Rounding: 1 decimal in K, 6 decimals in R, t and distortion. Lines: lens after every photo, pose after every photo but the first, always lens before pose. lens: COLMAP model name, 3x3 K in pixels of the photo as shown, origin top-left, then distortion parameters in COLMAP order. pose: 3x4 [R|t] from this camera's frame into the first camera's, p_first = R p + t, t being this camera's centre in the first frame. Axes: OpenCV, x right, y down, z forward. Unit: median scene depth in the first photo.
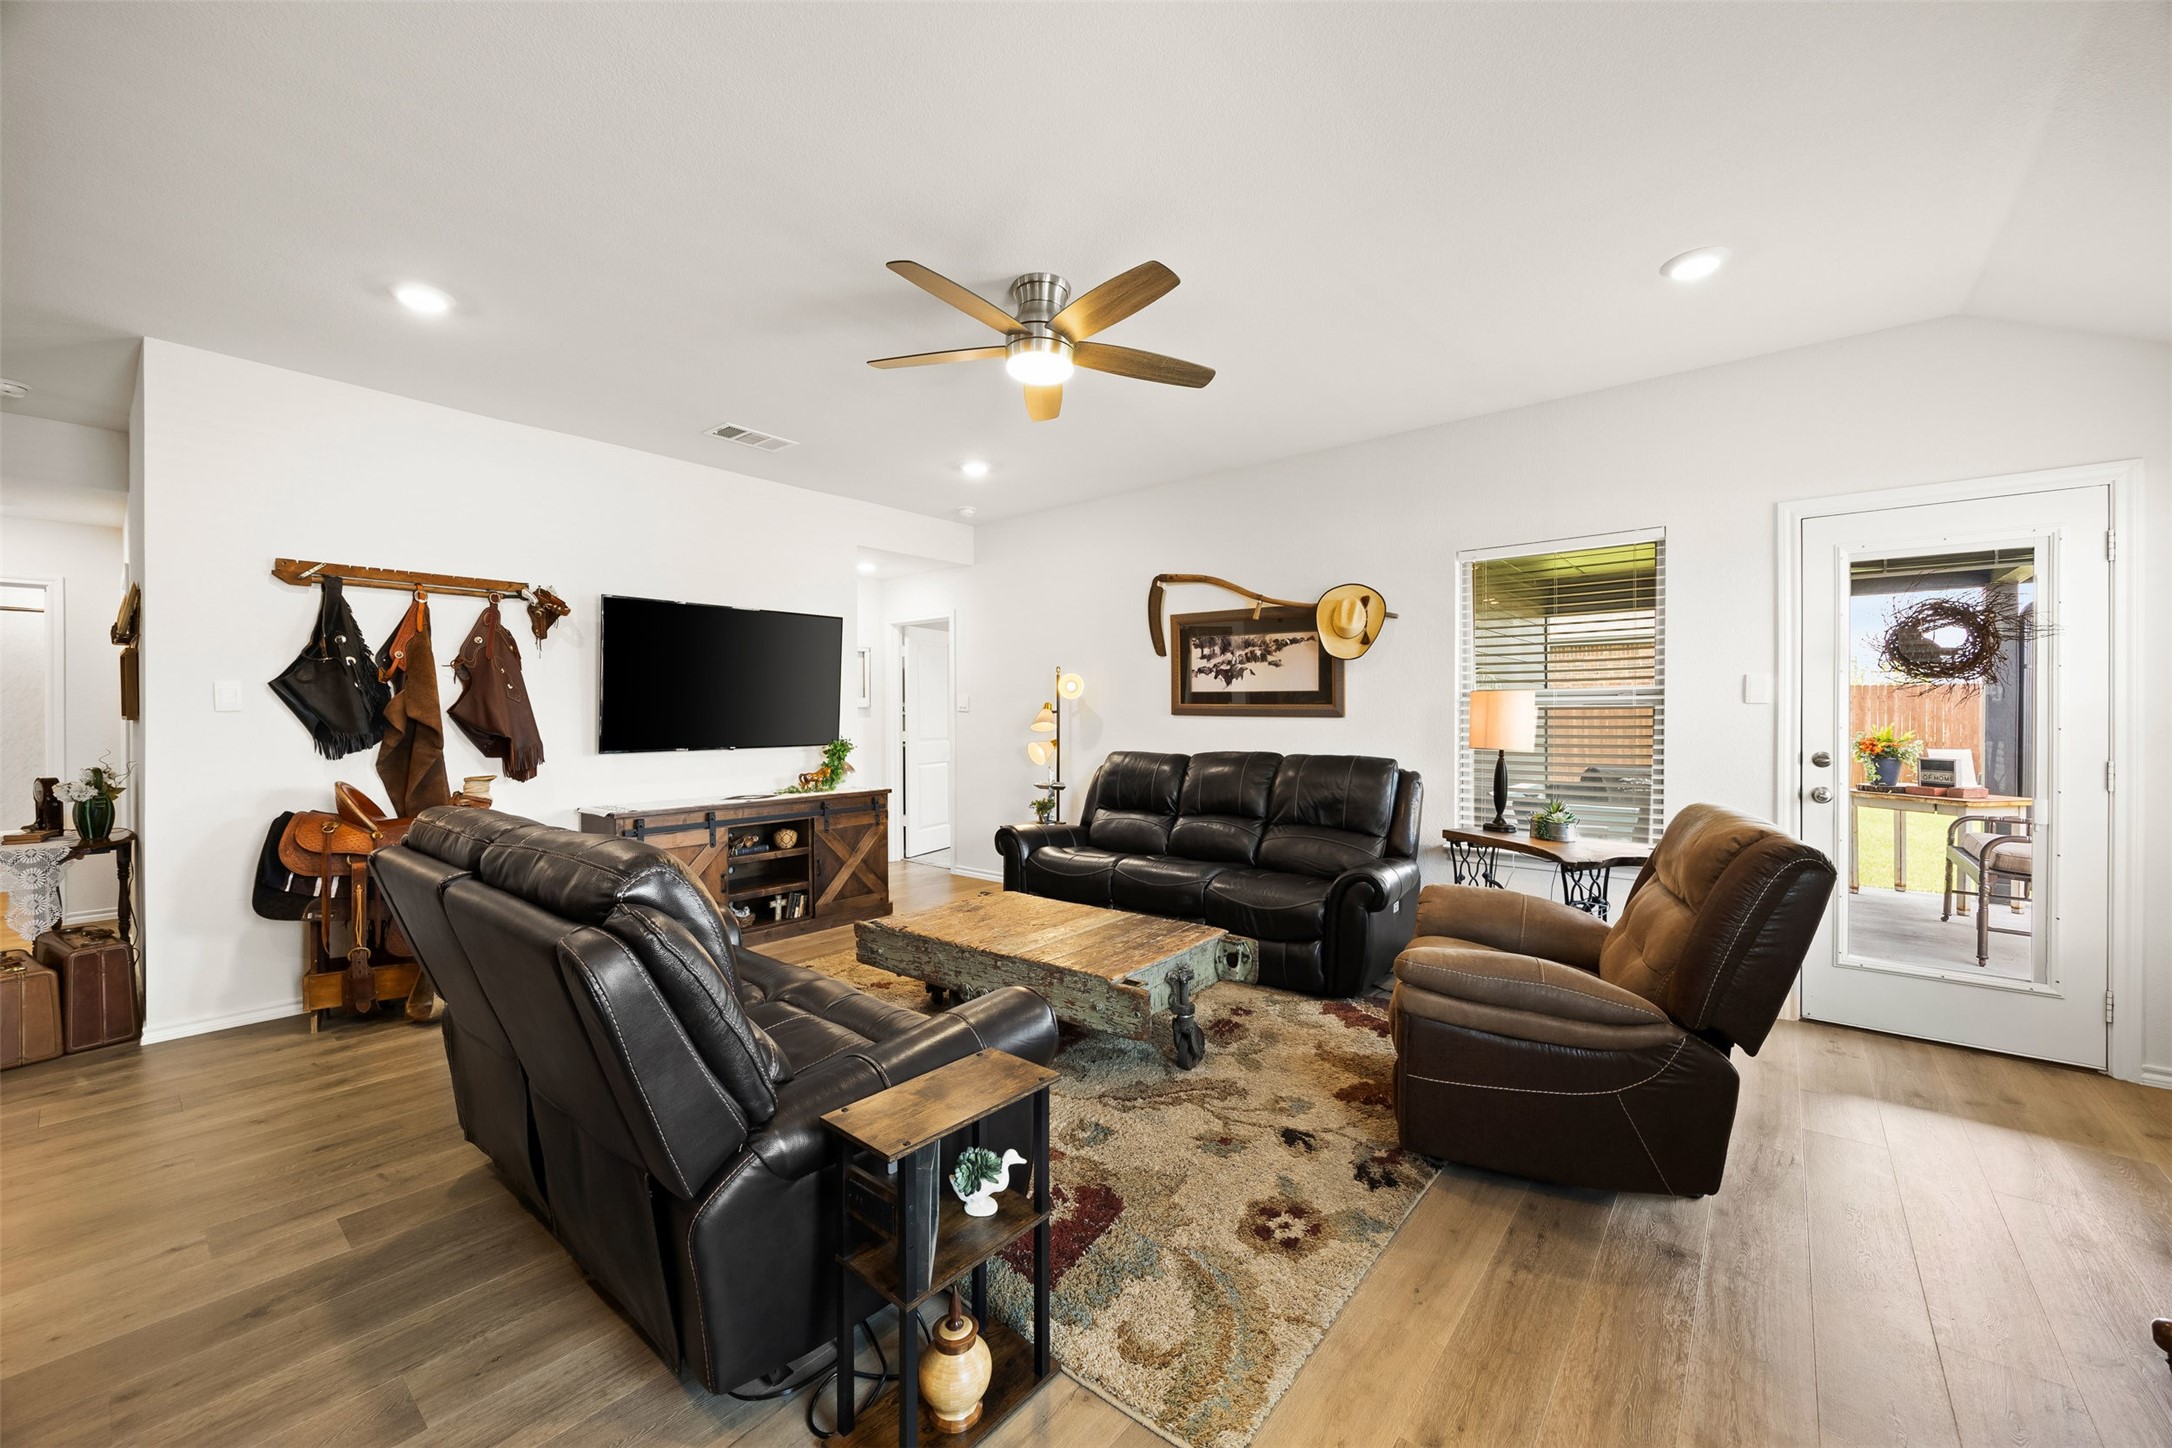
lens RADIAL K [[838.3, 0, 1081.4], [0, 838.3, 707.7], [0, 0, 1]] dist [0.002217, -0.001186]
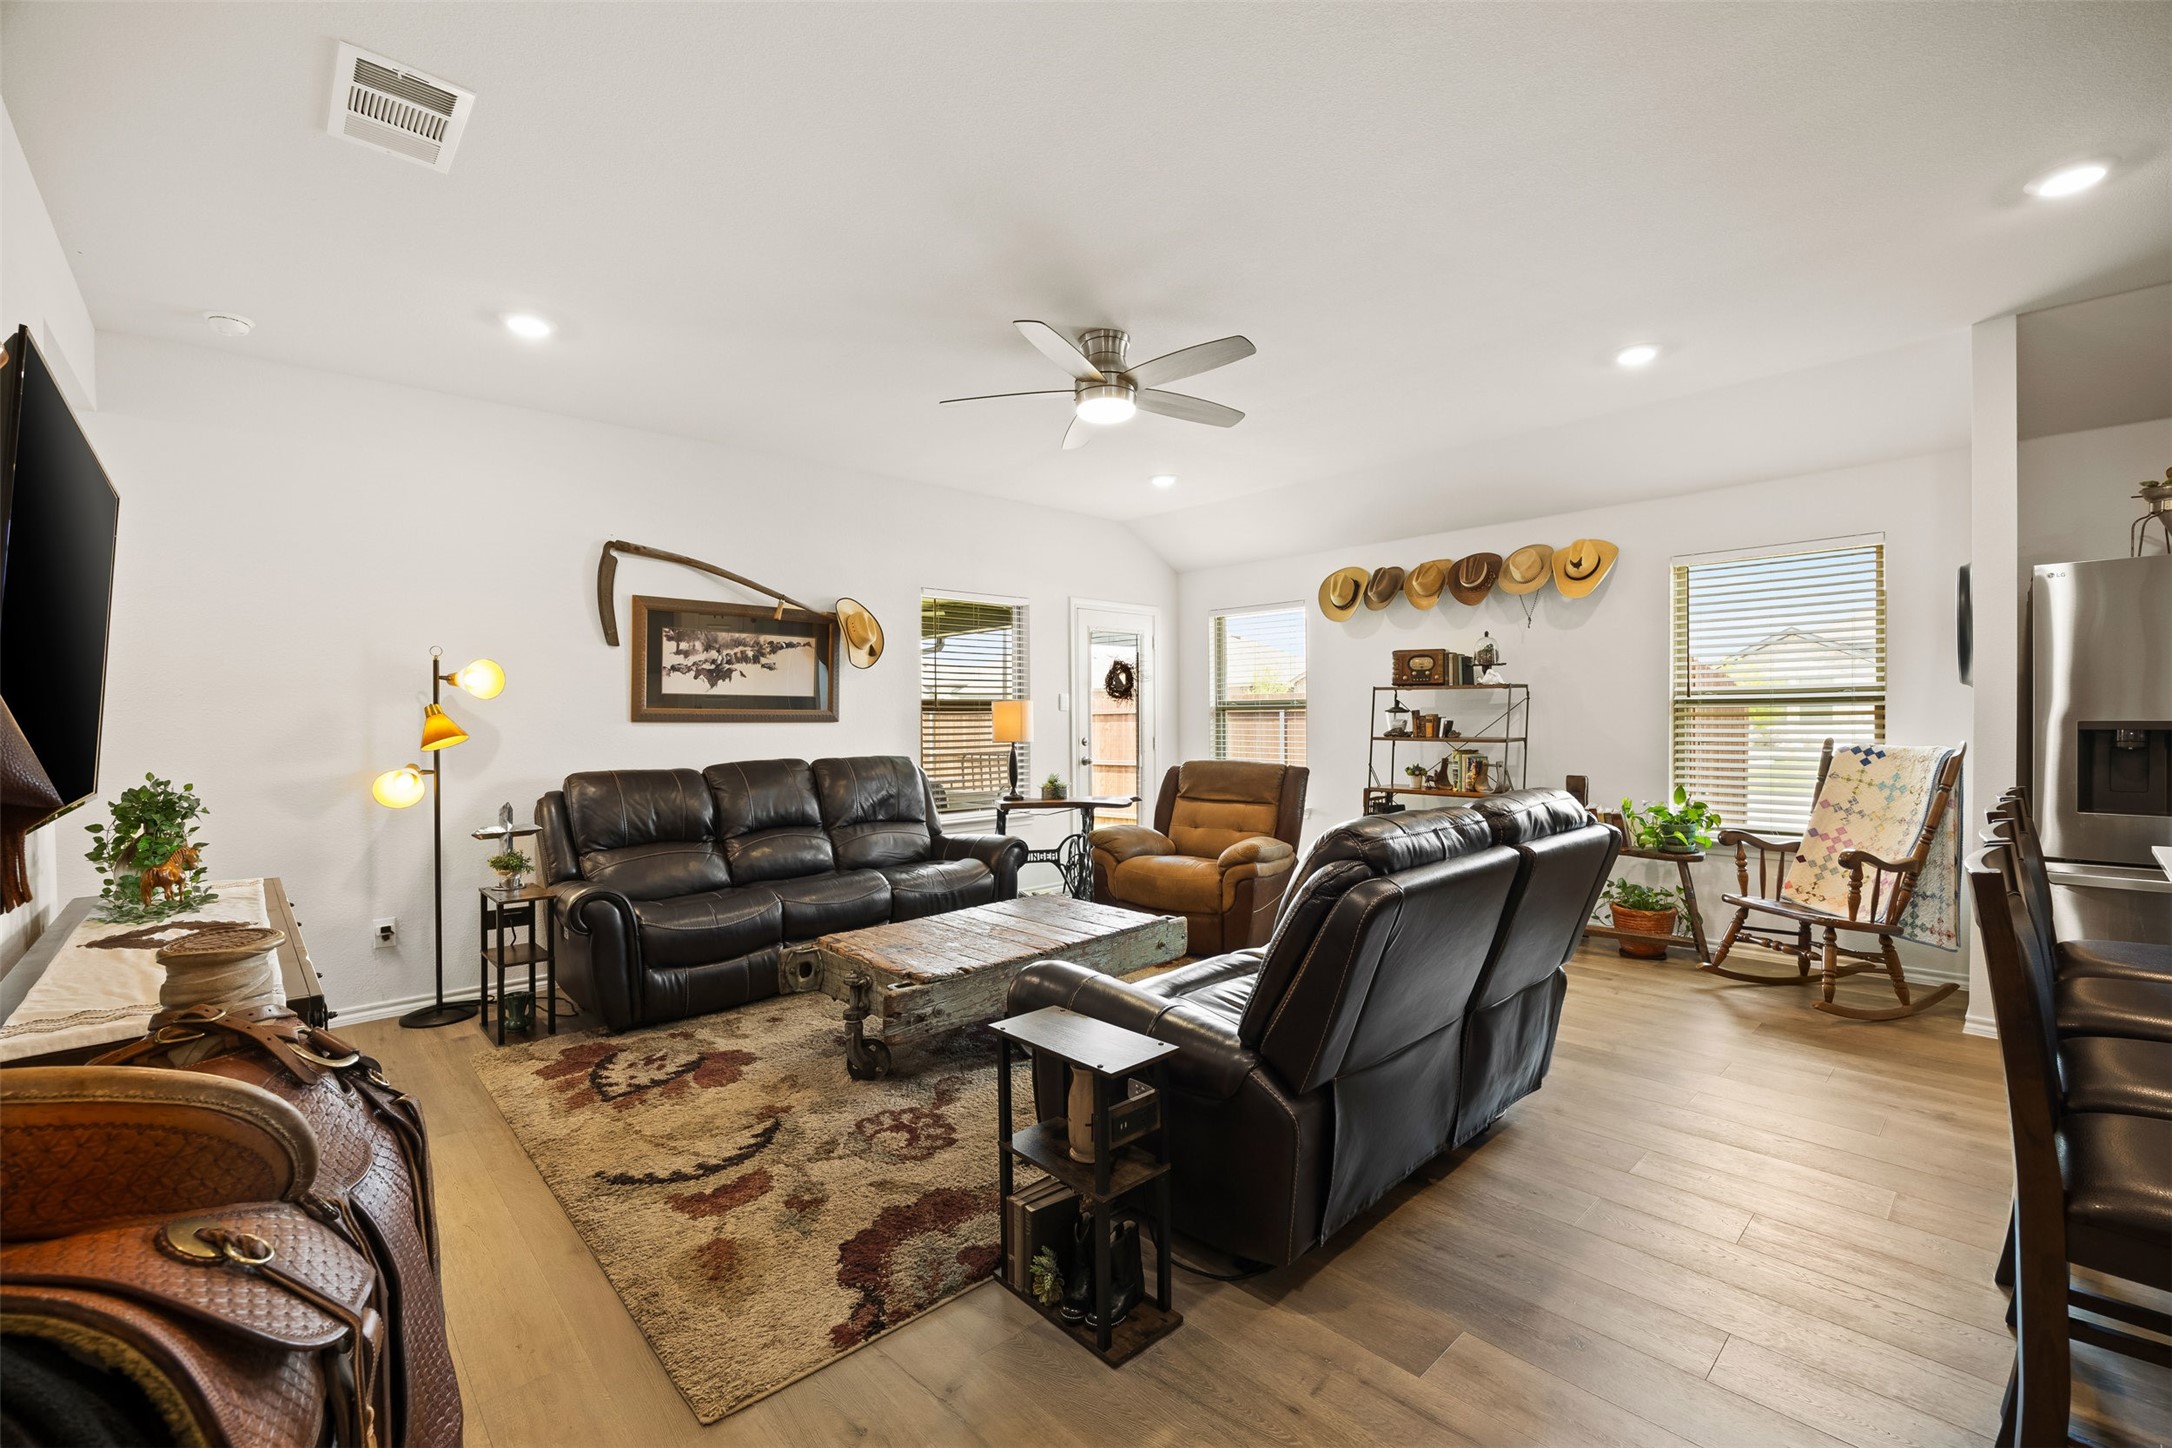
lens RADIAL K [[911.0, 0, 1078.3], [0, 911.0, 722.3], [0, 0, 1]] dist [0.002591, 0.000011]
pose [[0.130113, -0.007366, 0.991472, -0.983624], [0.001698, 0.999973, 0.007206, 0.004895], [-0.991498, 0.000745, 0.130122, 0.676659]]
